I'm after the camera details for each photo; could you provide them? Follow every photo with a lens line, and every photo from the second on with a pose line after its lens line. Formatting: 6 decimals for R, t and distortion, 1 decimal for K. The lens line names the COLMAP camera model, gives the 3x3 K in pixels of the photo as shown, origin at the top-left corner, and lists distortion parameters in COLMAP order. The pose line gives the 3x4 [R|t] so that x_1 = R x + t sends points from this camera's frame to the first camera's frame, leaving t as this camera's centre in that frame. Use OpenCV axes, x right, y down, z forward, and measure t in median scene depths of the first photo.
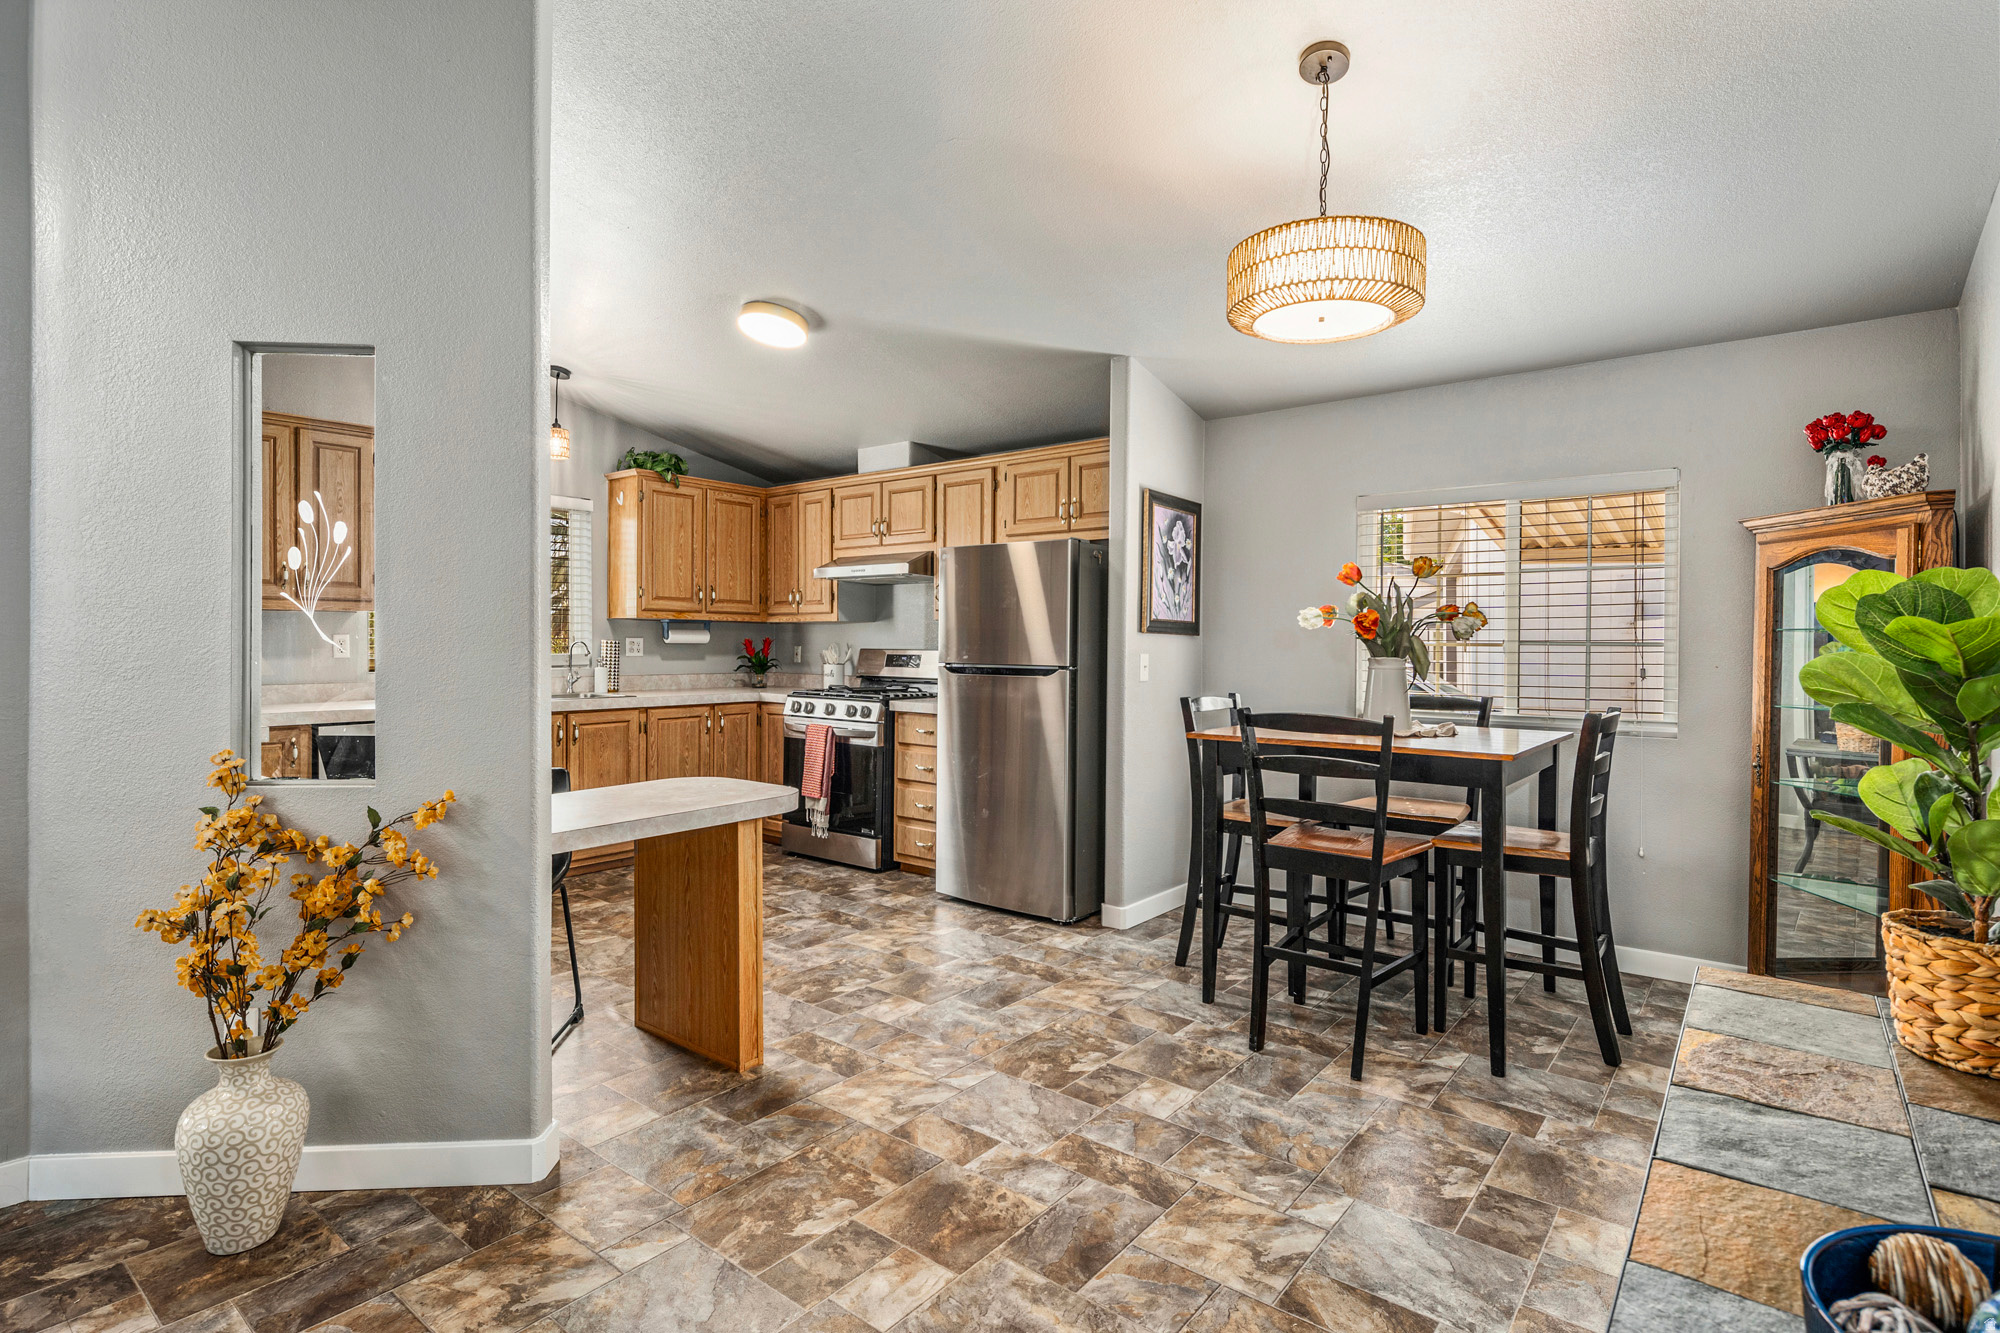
lens RADIAL K [[976.4, 0, 1002.3], [0, 976.4, 650.8], [0, 0, 1]] dist [0.000600, -0.000442]
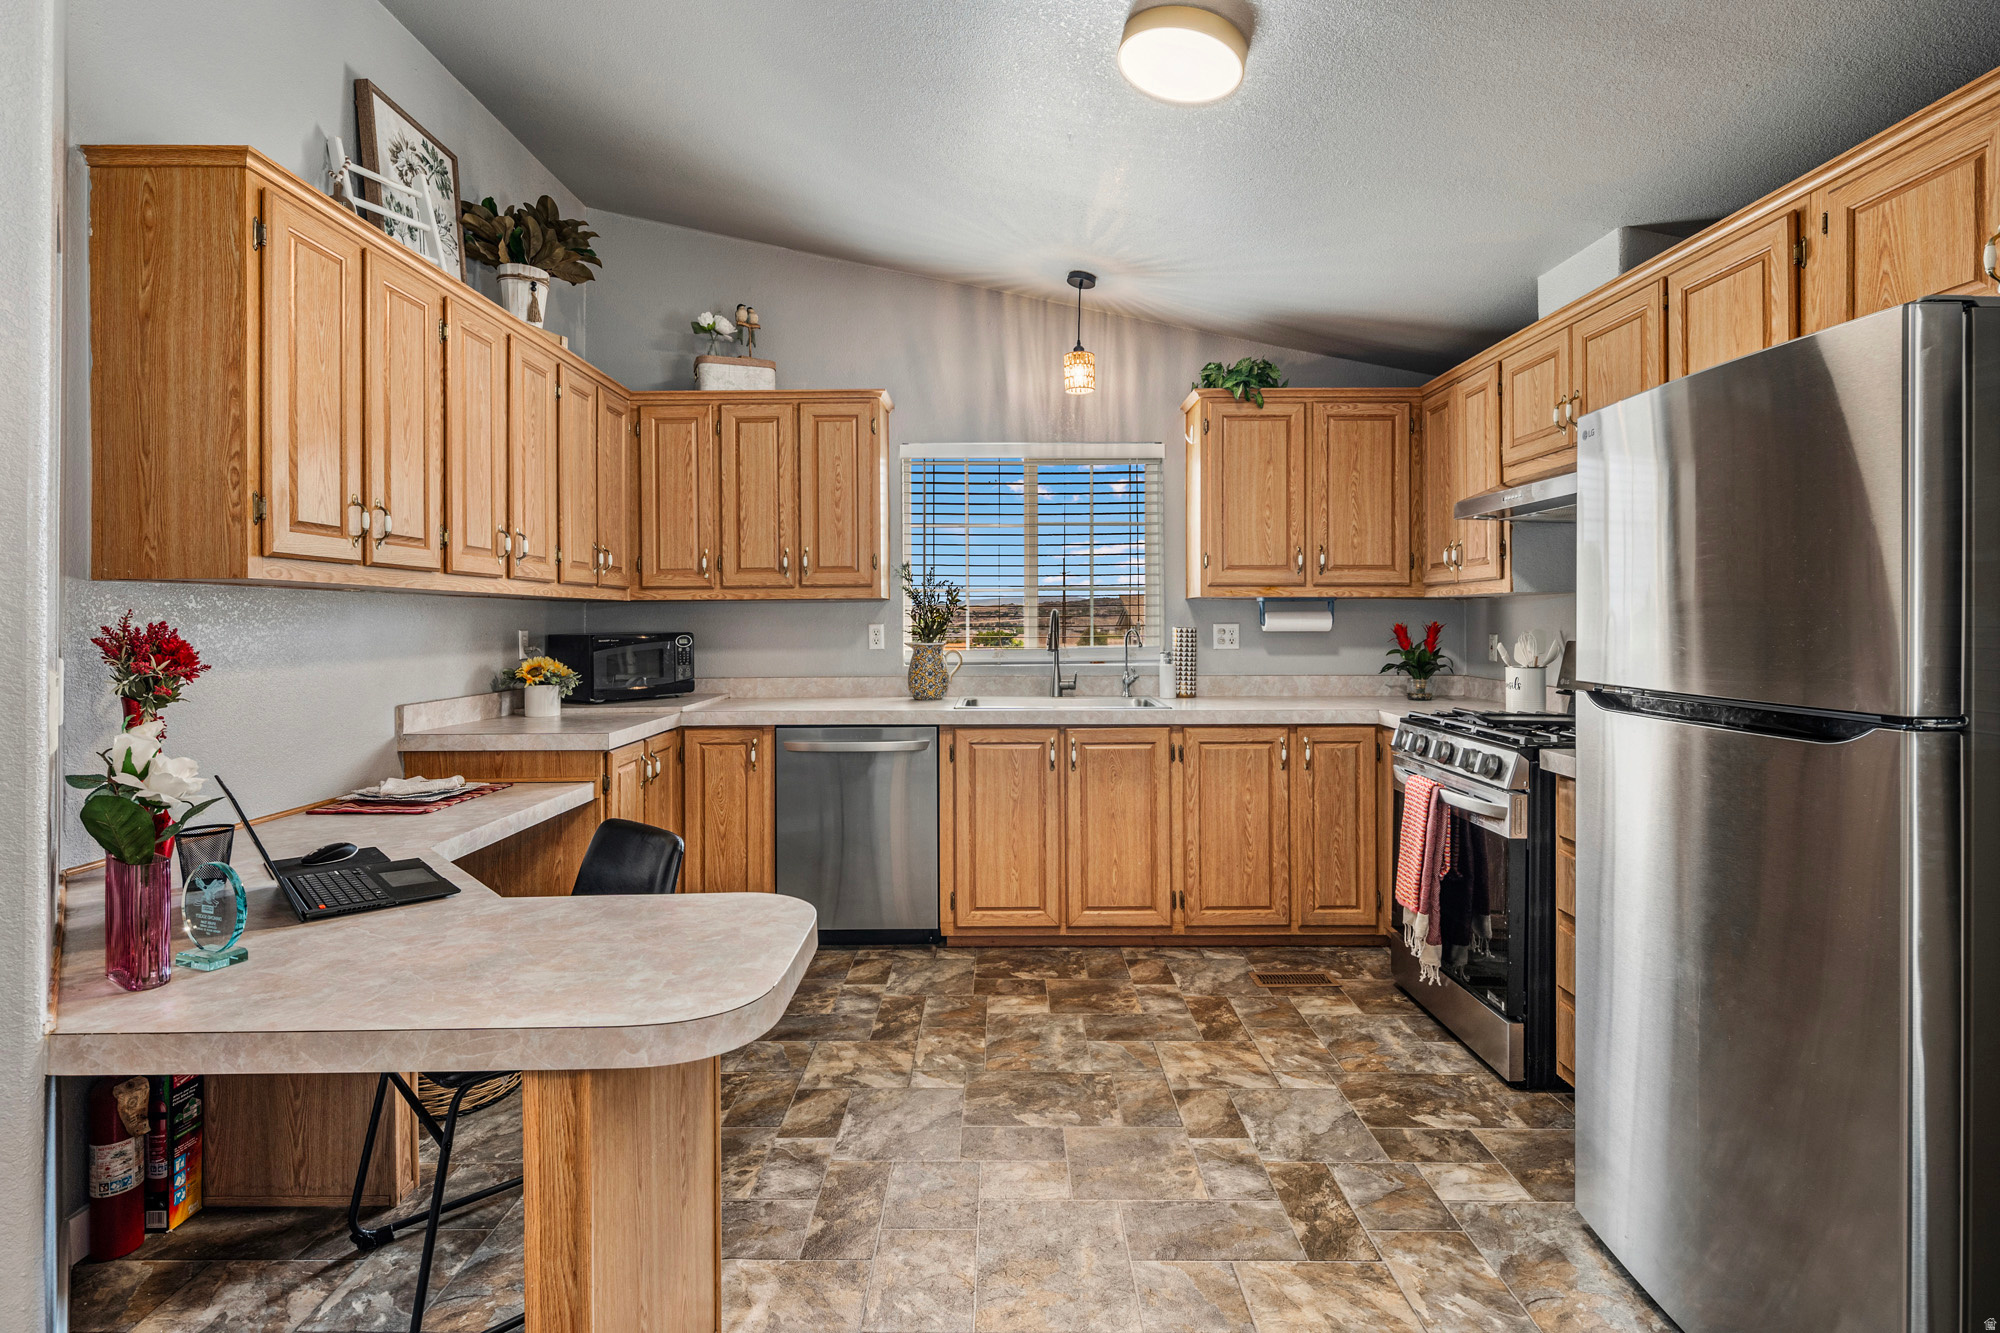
lens RADIAL K [[985.1, 0, 990.9], [0, 985.1, 616.7], [0, 0, 1]] dist [0.001933, -0.000101]
pose [[0.617244, -0.011440, -0.786689, 0.093934], [0.000031, 0.999895, -0.014516, -0.008105], [0.786772, 0.008935, 0.617179, 0.408683]]
